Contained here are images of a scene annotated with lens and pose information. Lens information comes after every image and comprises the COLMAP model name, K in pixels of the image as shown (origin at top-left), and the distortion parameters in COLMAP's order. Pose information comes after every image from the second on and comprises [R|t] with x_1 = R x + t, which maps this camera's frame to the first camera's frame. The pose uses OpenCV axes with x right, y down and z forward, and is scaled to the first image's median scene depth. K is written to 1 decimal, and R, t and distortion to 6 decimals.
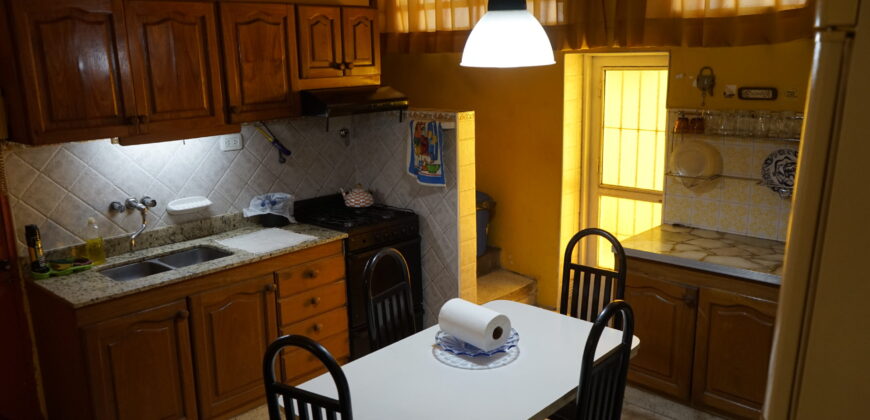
lens RADIAL K [[683.3, 0, 435.0], [0, 683.3, 210.0], [0, 0, 1]] dist [-0.003460, -0.001153]
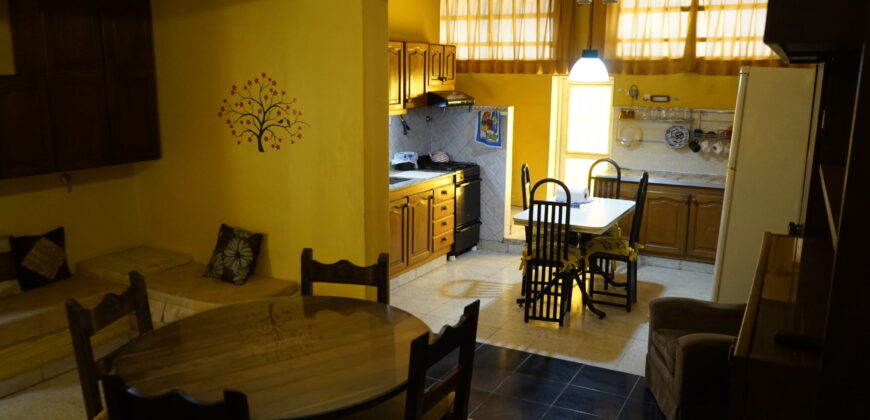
lens RADIAL K [[683.3, 0, 435.0], [0, 683.3, 210.0], [0, 0, 1]] dist [-0.003460, -0.001153]
pose [[0.965868, -0.017656, 0.258433, -0.624487], [0.025637, 0.999292, -0.027546, 0.175509], [-0.257764, 0.033232, 0.965636, -0.686081]]
